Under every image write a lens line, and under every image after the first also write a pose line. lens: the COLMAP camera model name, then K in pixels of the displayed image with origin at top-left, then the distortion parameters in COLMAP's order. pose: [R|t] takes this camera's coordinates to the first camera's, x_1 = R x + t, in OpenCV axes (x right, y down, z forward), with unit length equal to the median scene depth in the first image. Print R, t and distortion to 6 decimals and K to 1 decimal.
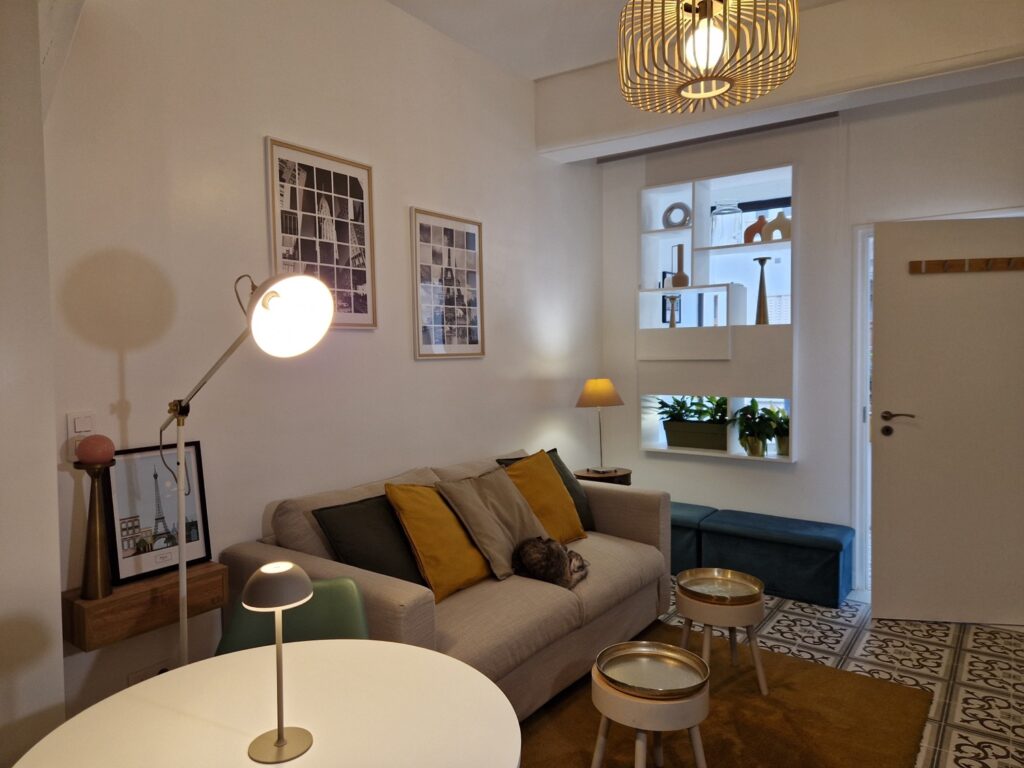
lens RADIAL K [[676.9, 0, 497.2], [0, 676.9, 382.4], [0, 0, 1]] dist [0.068609, -0.049321]
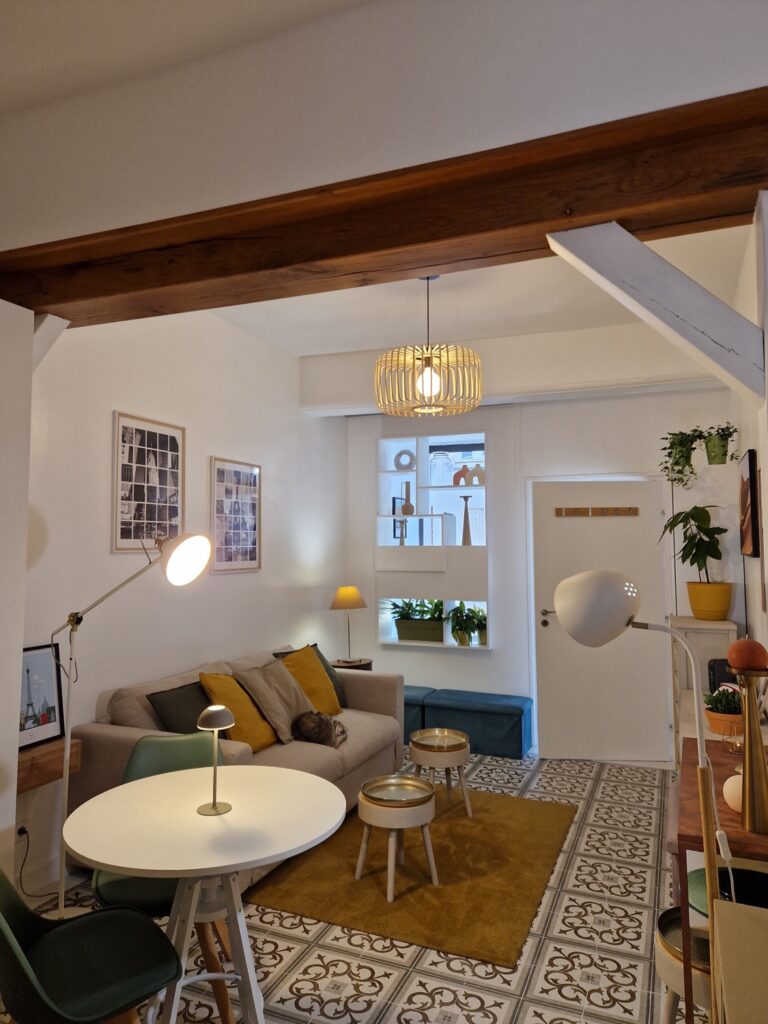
lens RADIAL K [[676.9, 0, 386.6], [0, 676.9, 506.2], [0, 0, 1]] dist [0.068609, -0.049321]
pose [[0.969518, 0.025956, 0.243641, -0.125613], [0.000094, 0.994334, -0.106305, -0.027236], [-0.245020, 0.103088, 0.964022, -0.346283]]
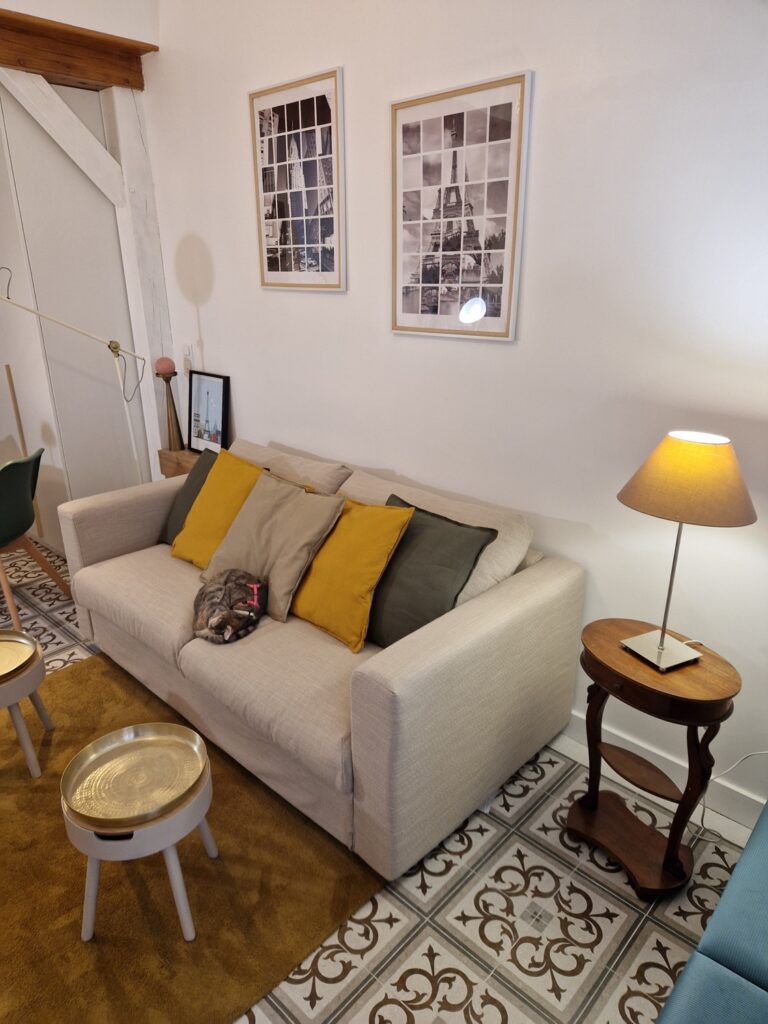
lens RADIAL K [[676.9, 0, 383.6], [0, 676.9, 513.3], [0, 0, 1]] dist [0.068609, -0.049321]
pose [[-0.106705, 0.352646, -0.929653, 0.728282], [-0.037192, 0.932921, 0.358155, -0.129091], [0.993595, 0.072792, -0.086432, 1.171817]]
